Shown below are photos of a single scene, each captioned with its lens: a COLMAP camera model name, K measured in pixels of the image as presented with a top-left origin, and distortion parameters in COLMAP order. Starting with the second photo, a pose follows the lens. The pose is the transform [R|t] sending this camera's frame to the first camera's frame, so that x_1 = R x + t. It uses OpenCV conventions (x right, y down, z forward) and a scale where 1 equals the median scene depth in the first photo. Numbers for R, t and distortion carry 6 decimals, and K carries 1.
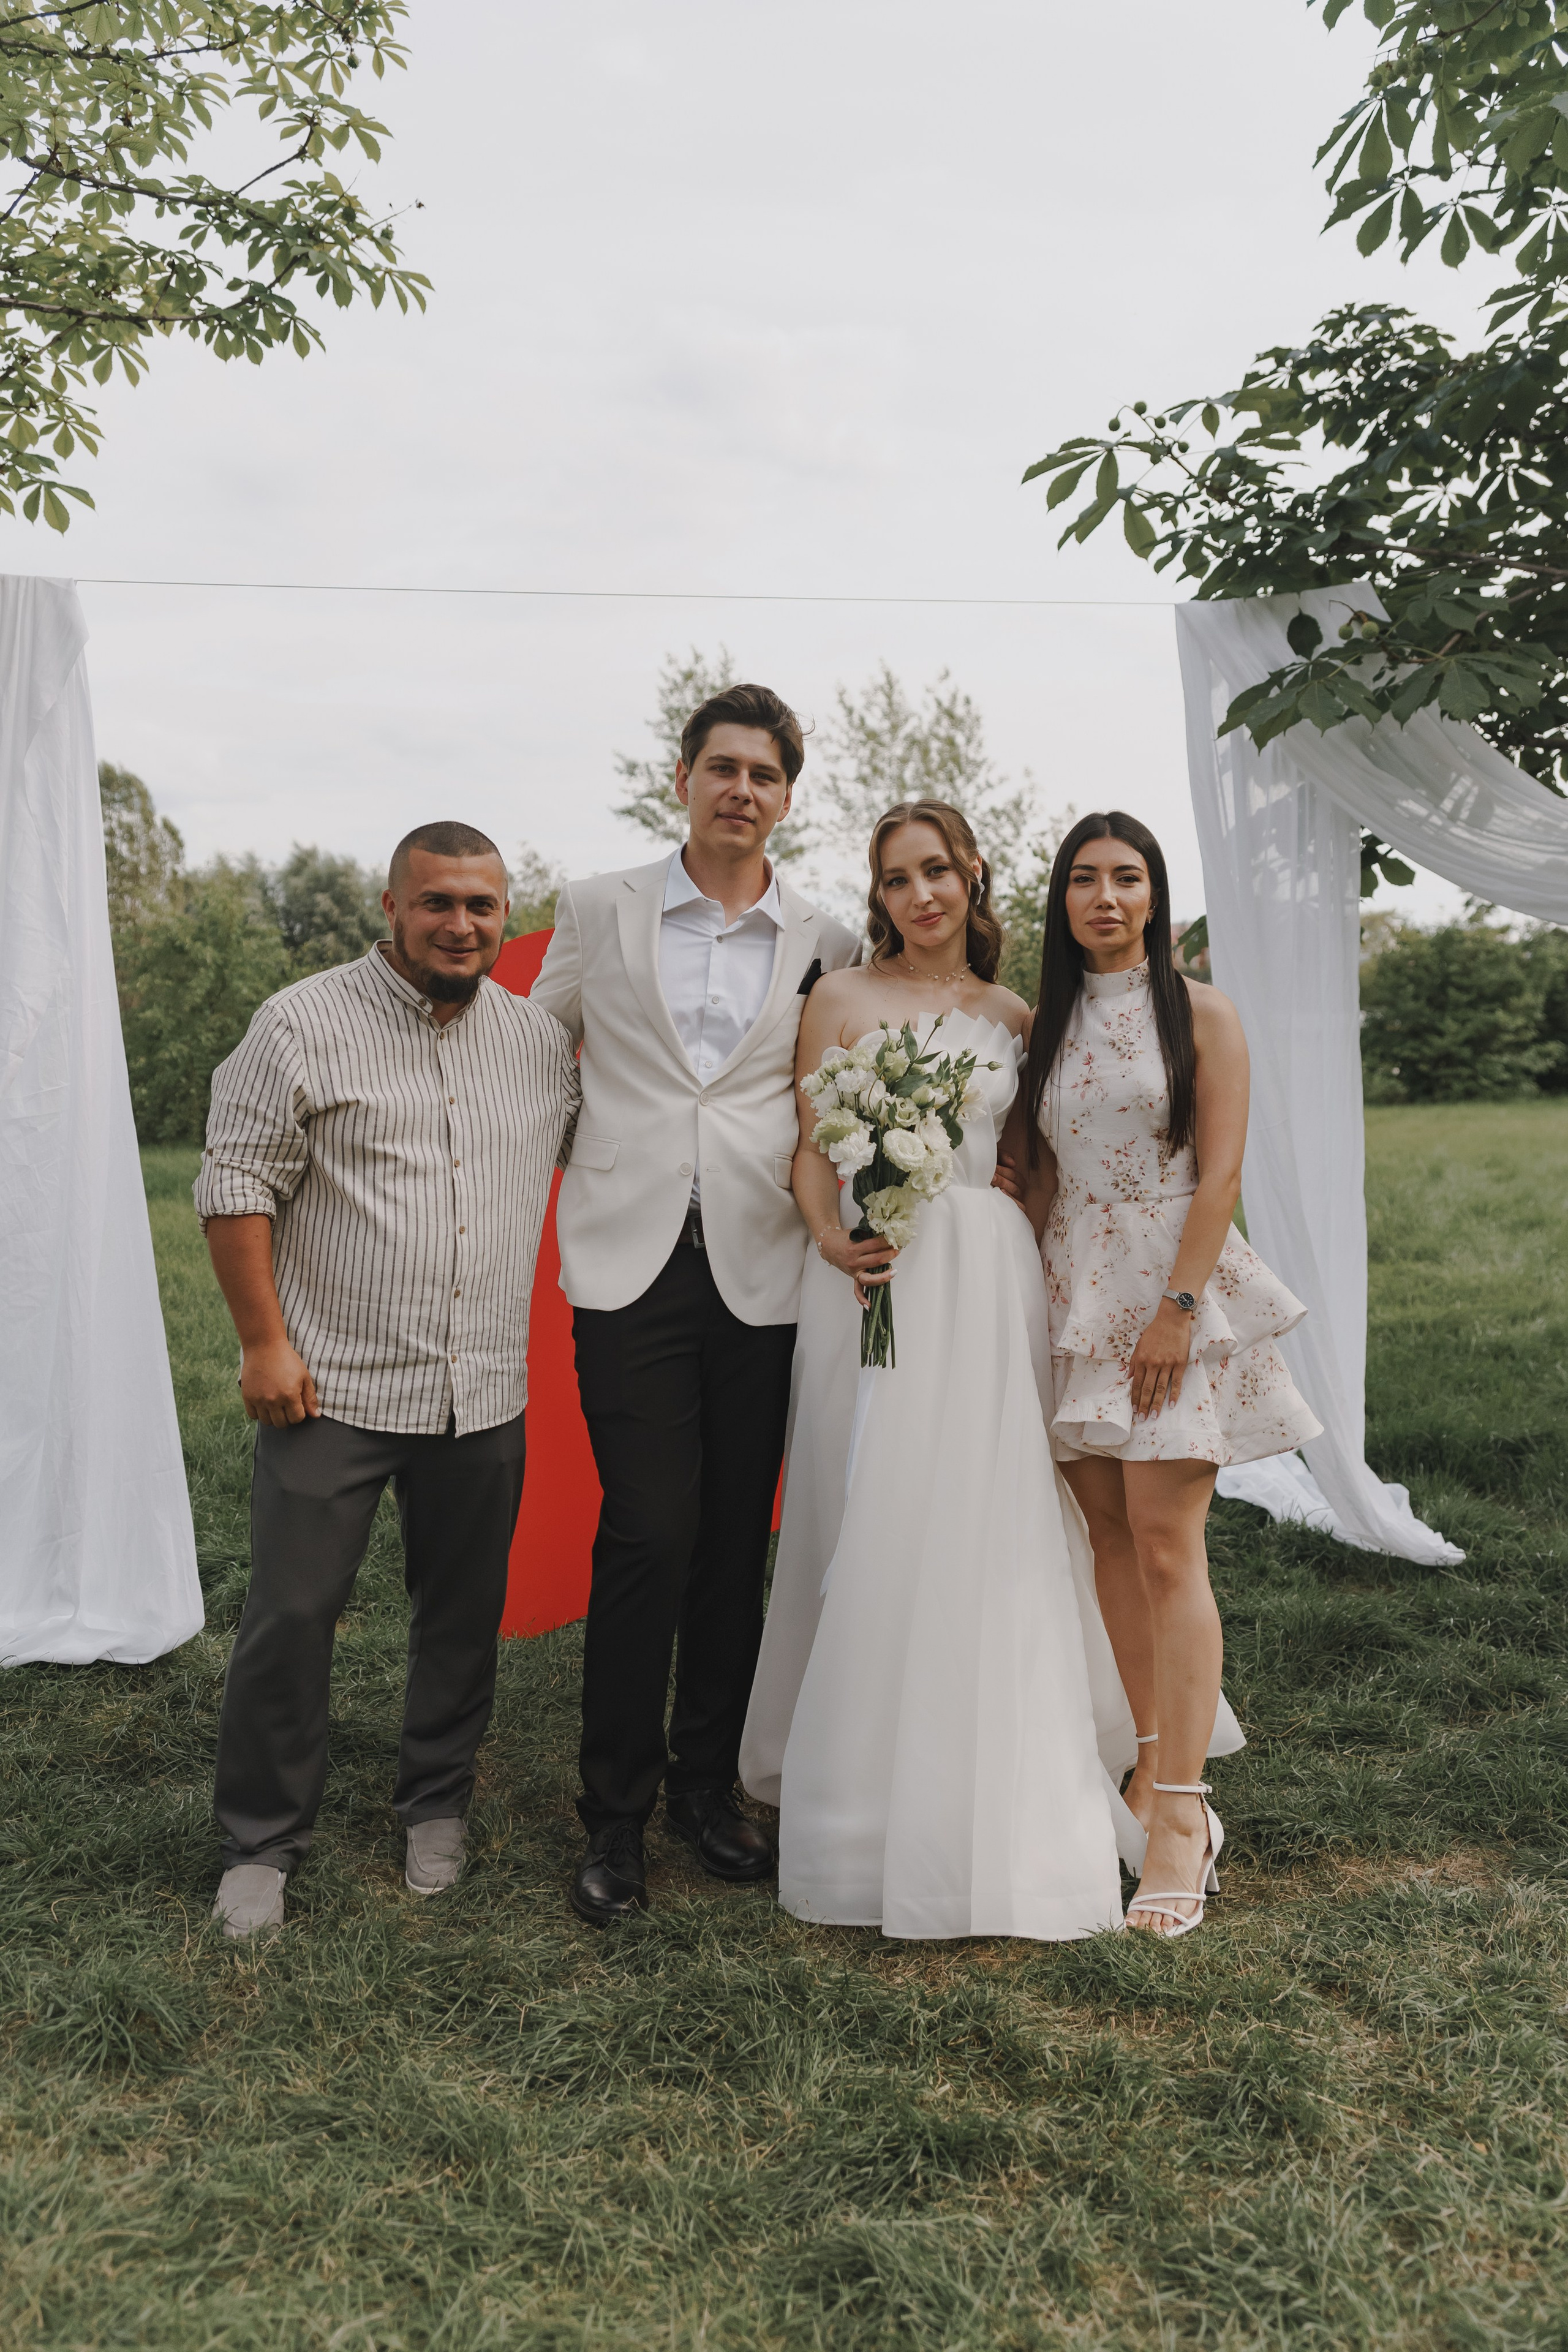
lens RADIAL K [[1897.7, 0, 776.2], [0, 1897.7, 1189.8], [0, 0, 1]] dist [0.008049, -0.002528]
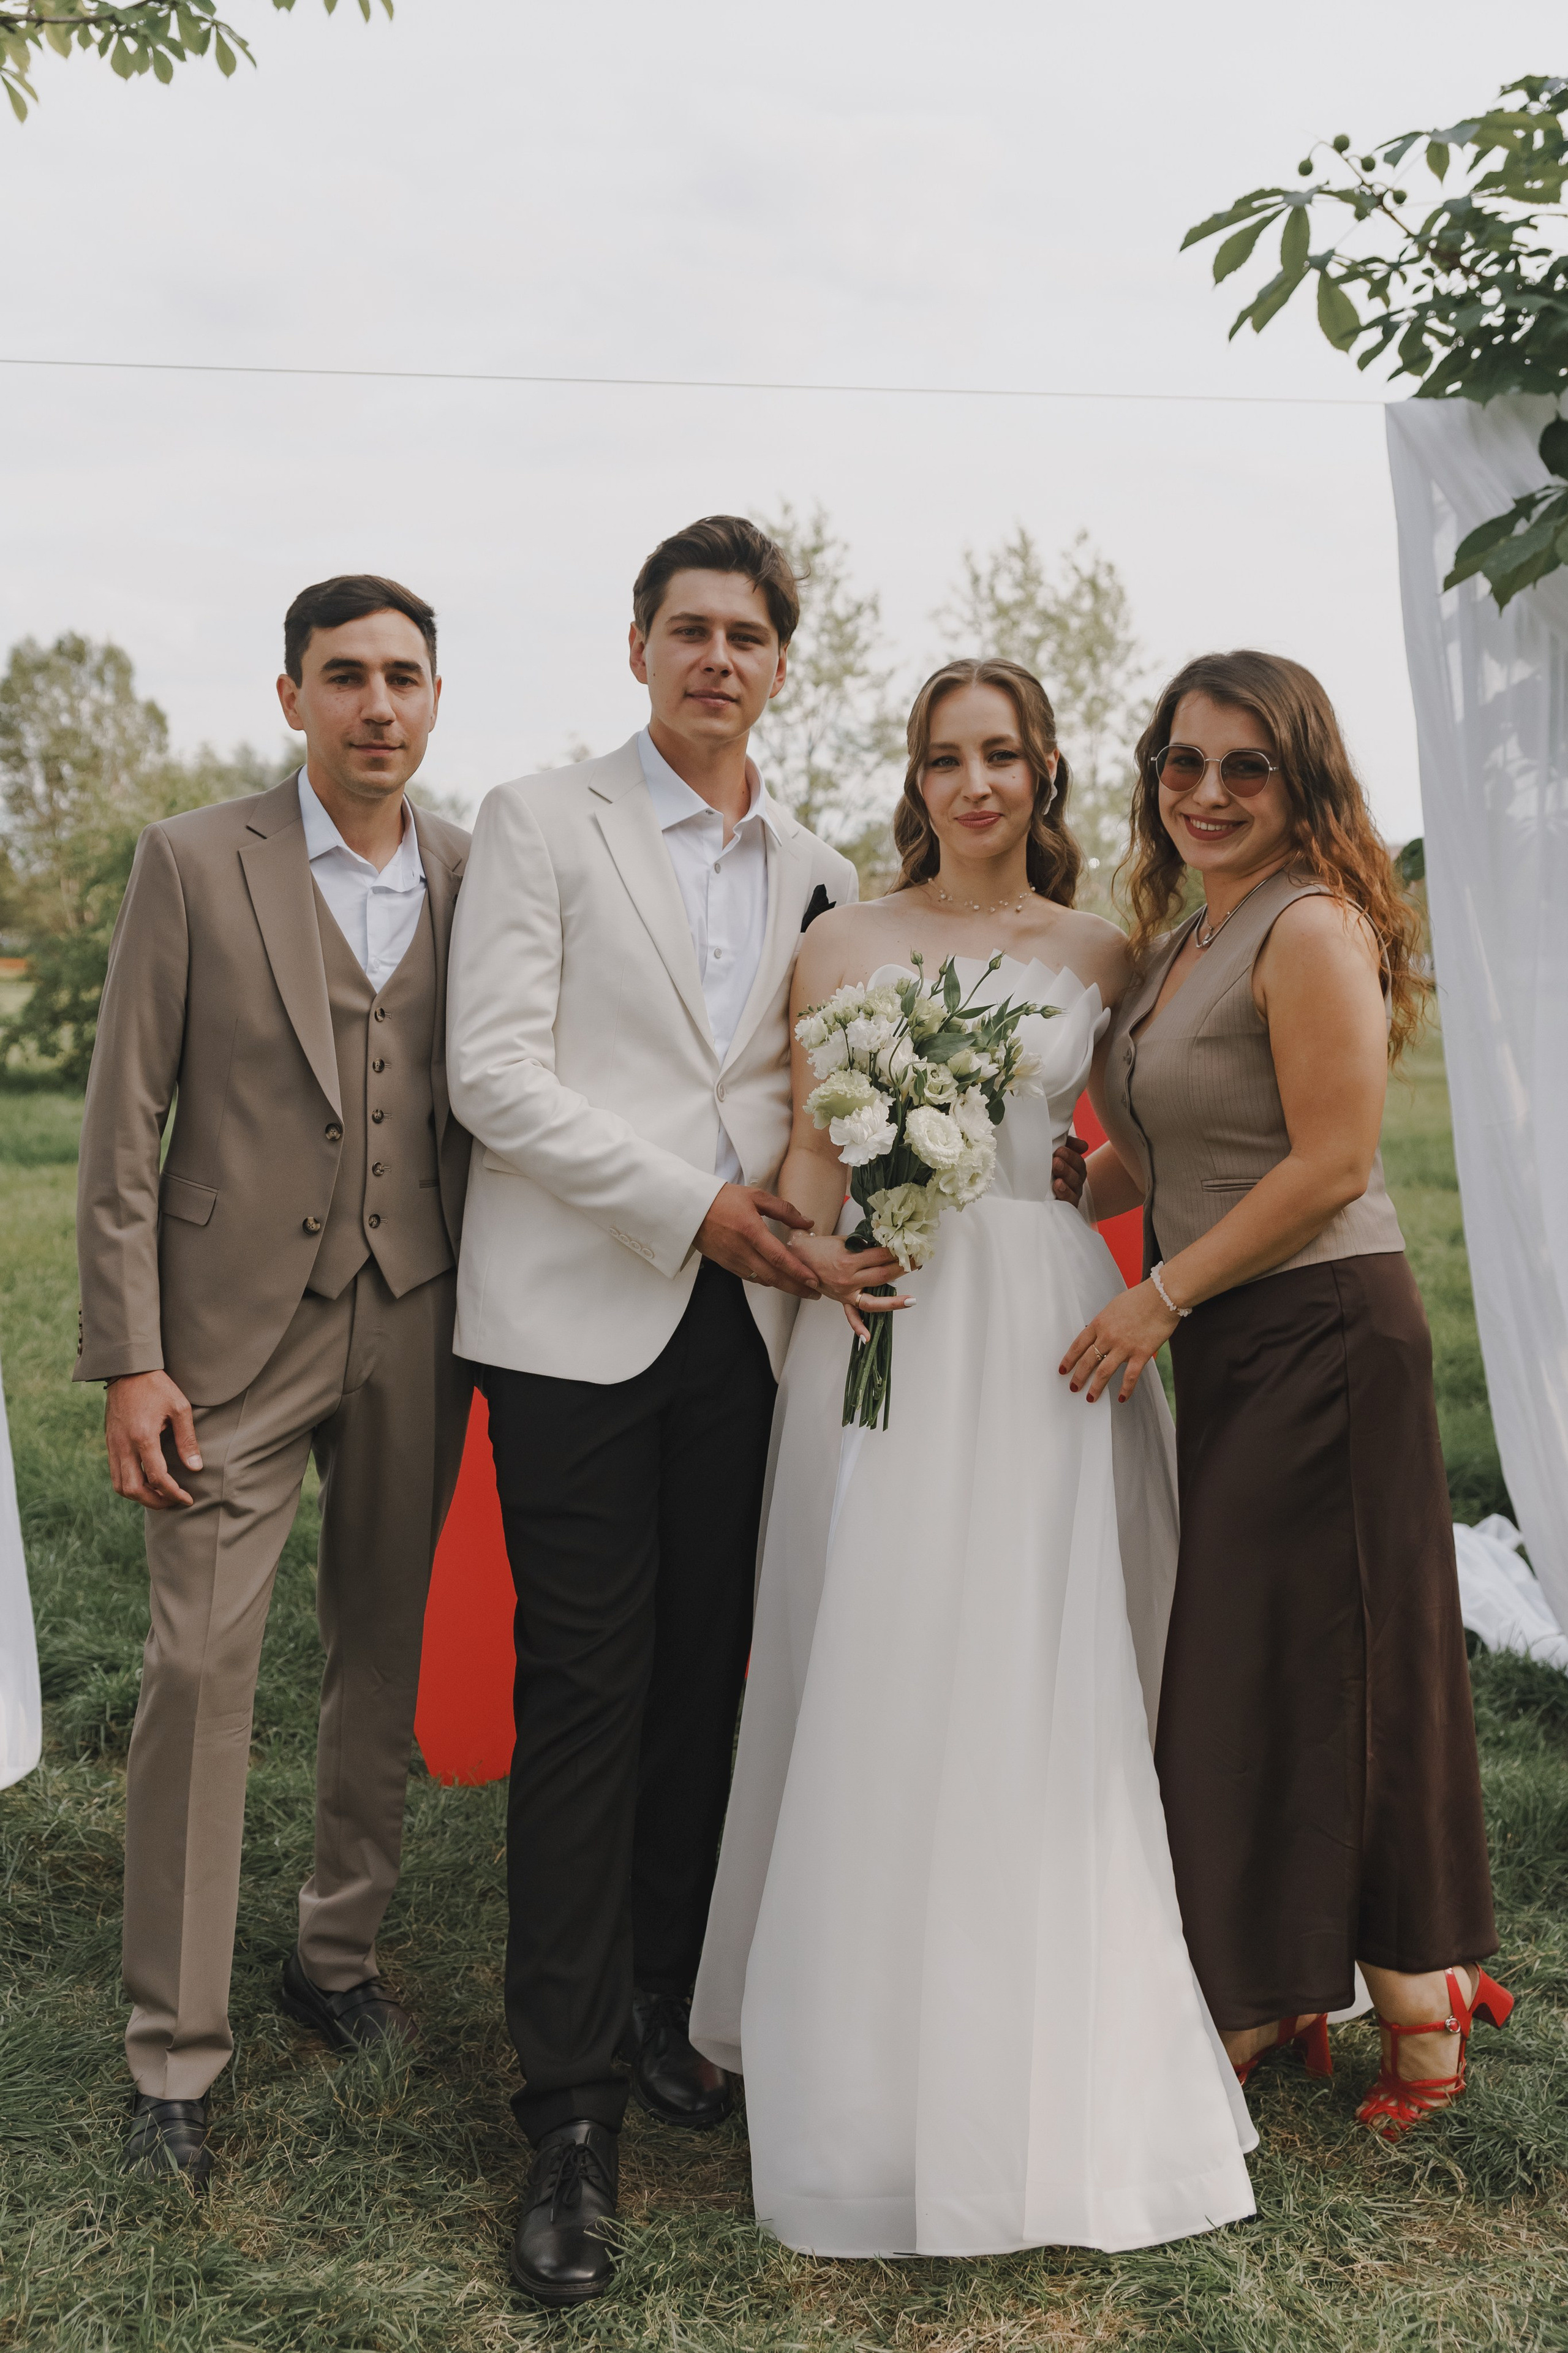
lens RADIAL K [[2292.6, 0, 771.5], [0, 2292.6, 1177.4], [0, 0, 1]] dist [0.064704, -0.101839]
pose [[0.998792, 0.022745, -0.043567, 0.017792], [-0.022398, 0.999714, 0.008434, -0.012170], [0.043747, -0.007448, 0.999015, 0.086605]]
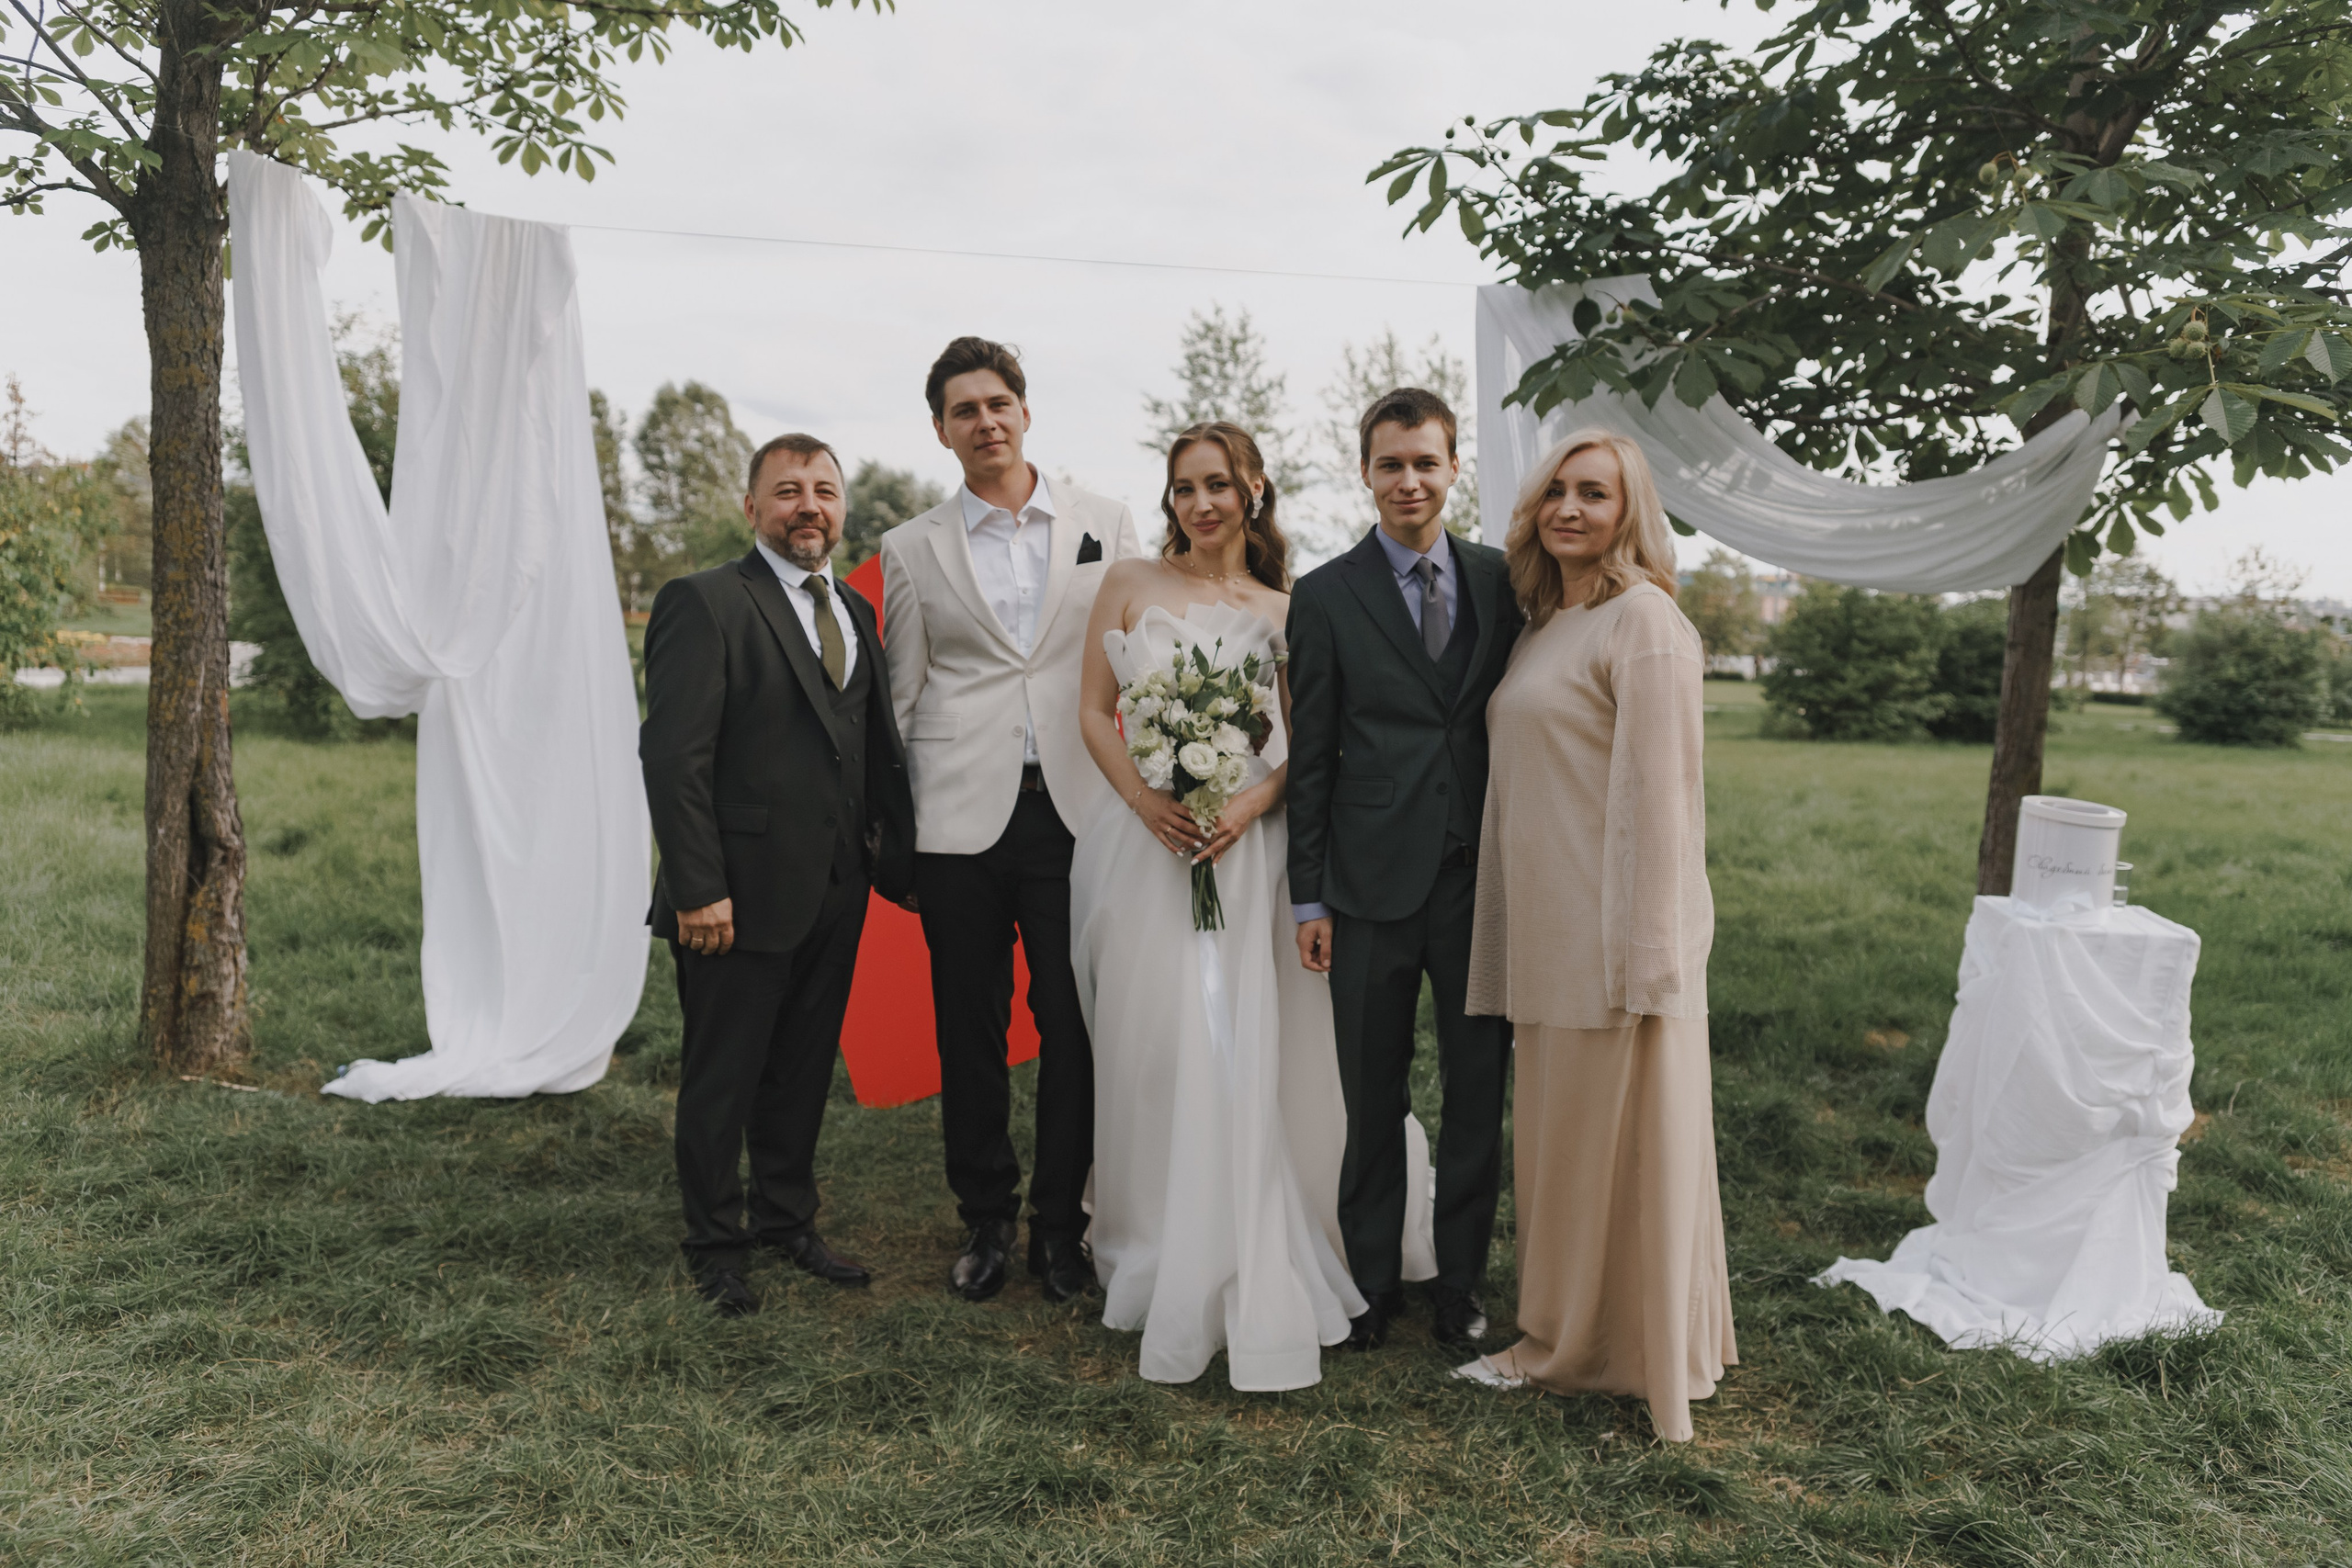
lens RADIAL K [[1670.4, 0, 1176.0], [0, 1670.4, 784.0], [0, 0, 1]] dist [-0.001551, 0.004304]
pose [[0.996484, 0.064656, -0.053288, 0.087178], [-0.064587, 0.997908, 0.003018, 0.011468], [0.053372, 0.000434, 0.998575, -0.051429]]
